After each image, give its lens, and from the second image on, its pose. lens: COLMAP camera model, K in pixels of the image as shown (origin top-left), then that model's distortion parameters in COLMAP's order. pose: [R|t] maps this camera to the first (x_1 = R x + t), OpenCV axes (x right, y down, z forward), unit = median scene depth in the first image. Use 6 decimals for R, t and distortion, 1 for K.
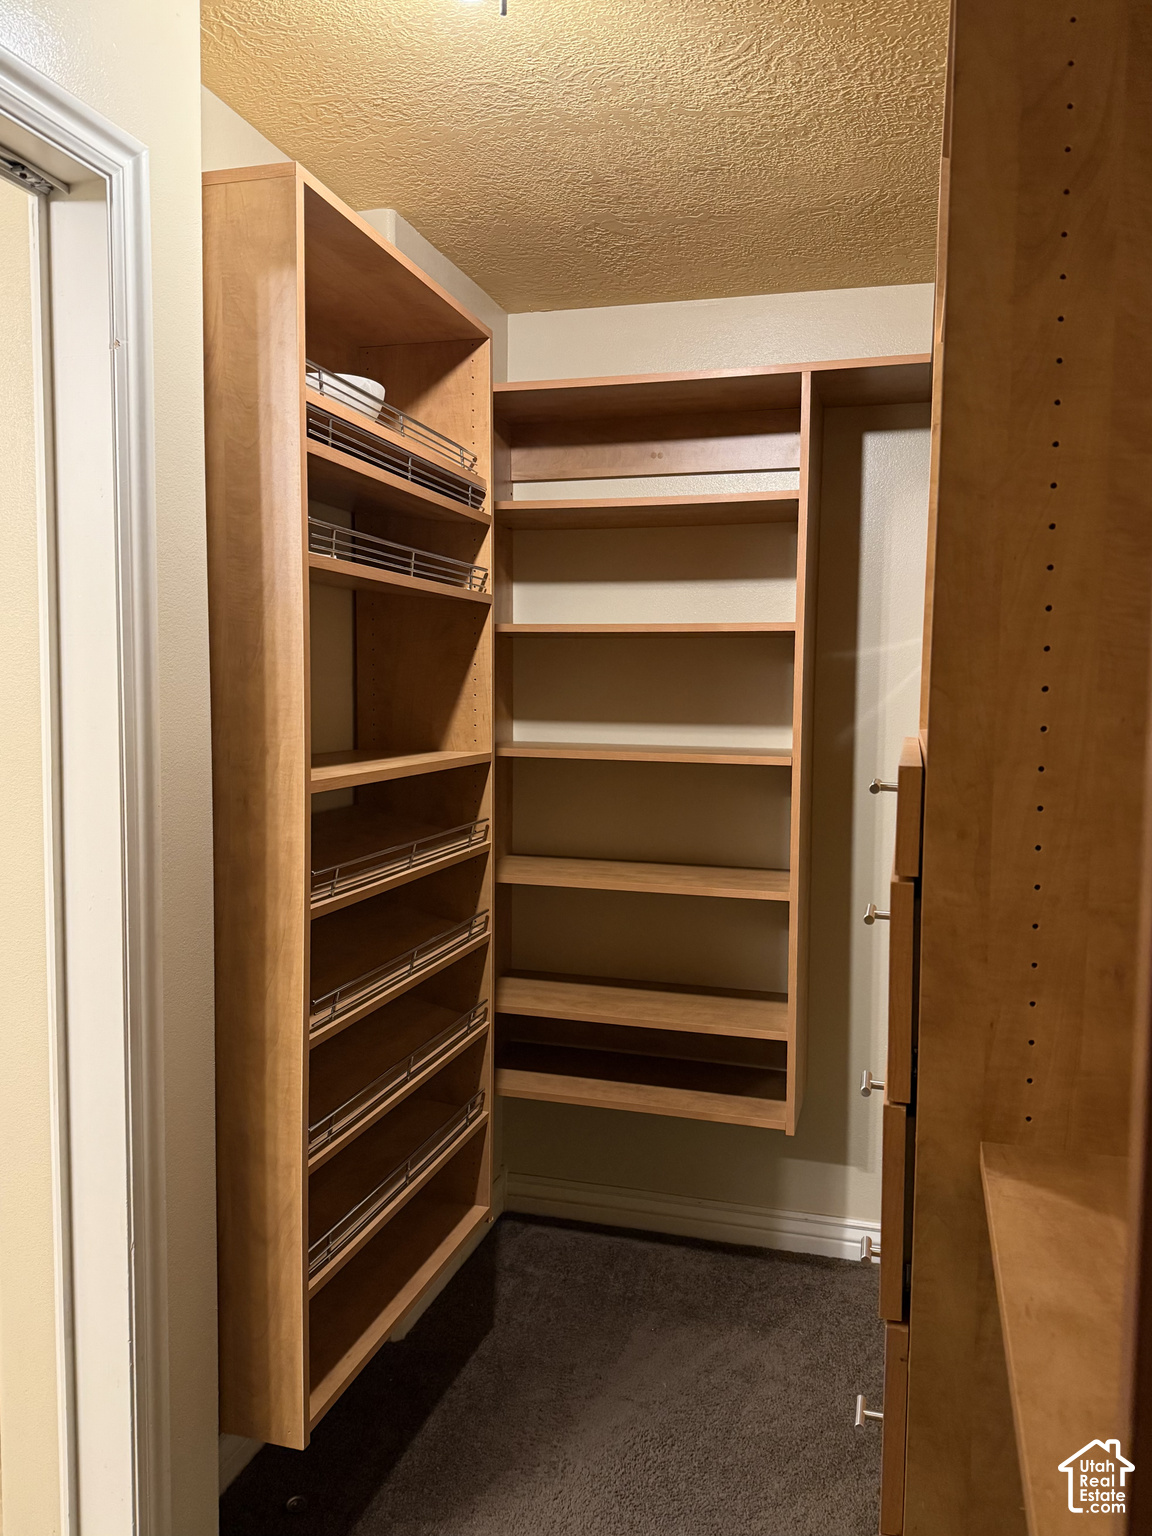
lens RADIAL K [[1082.0, 0, 576.0], [0, 1082.0, 760.5], [0, 0, 1]] dist [0.115405, -0.236762]
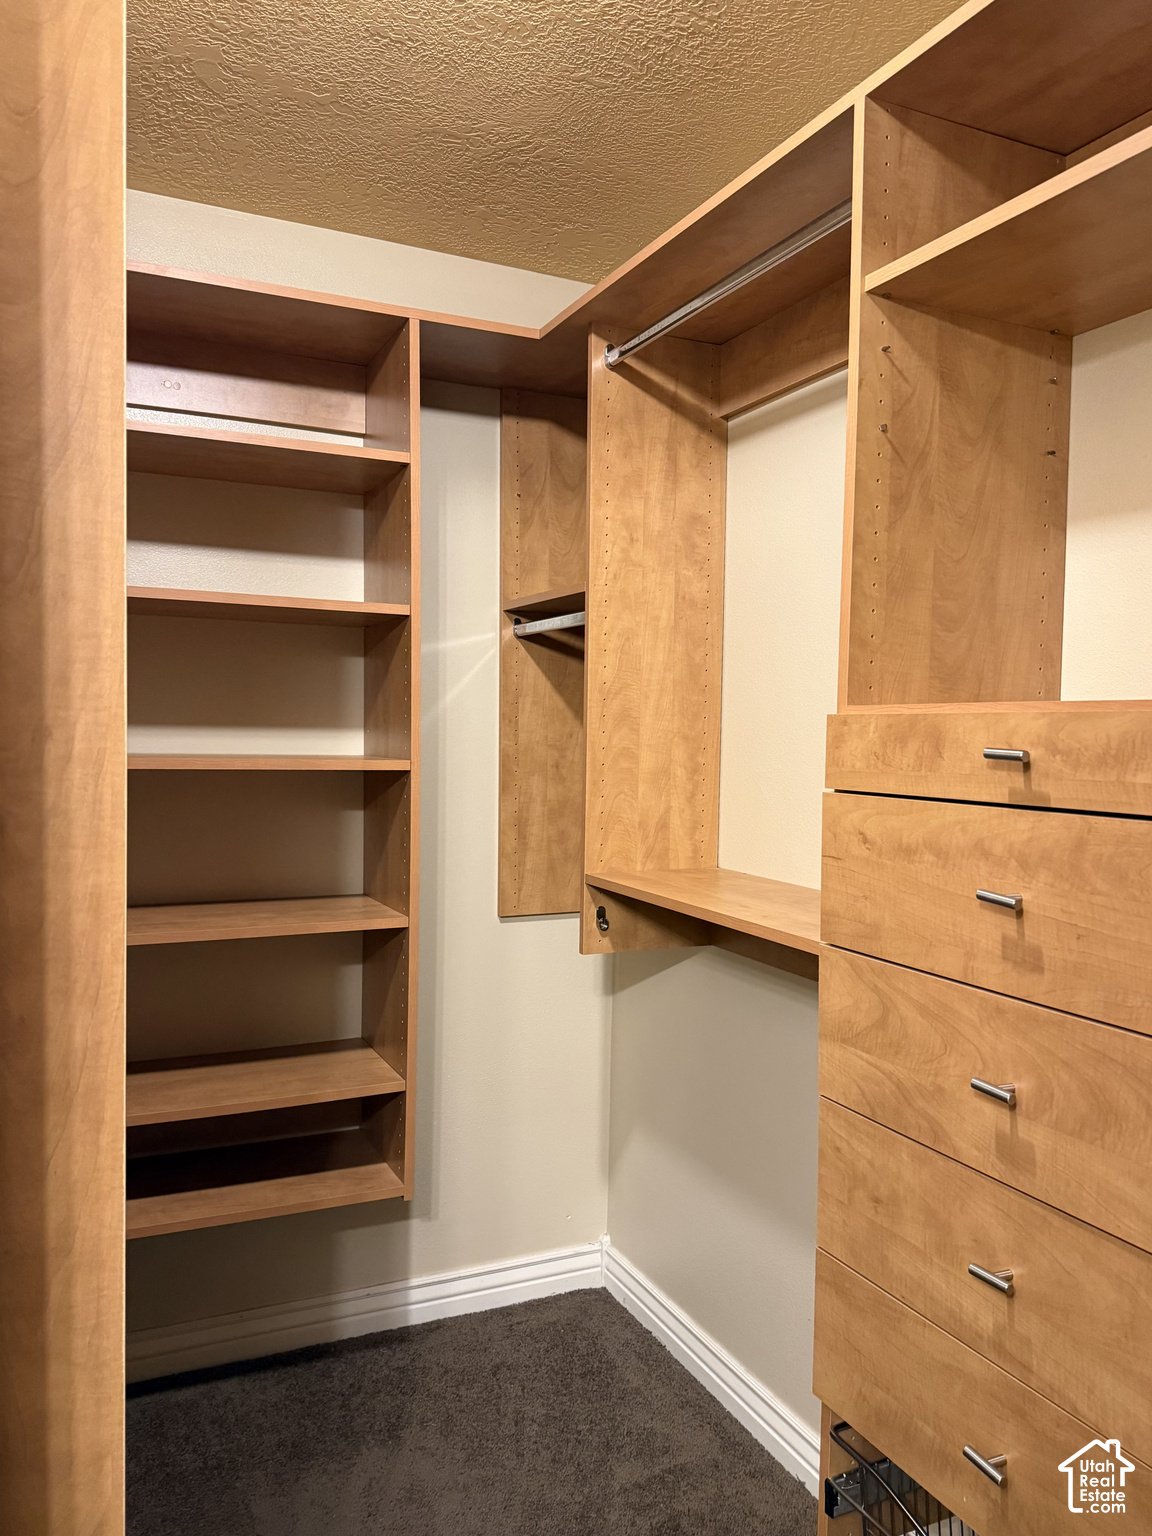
lens RADIAL K [[1124.6, 0, 576.0], [0, 1124.6, 768.0], [0, 0, 1]] dist [0.002553, -0.013789]
pose [[0.769484, -0.022751, 0.638261, -0.437171], [0.034579, 0.999384, -0.006065, 0.021525], [-0.637730, 0.026737, 0.769796, 0.381785]]
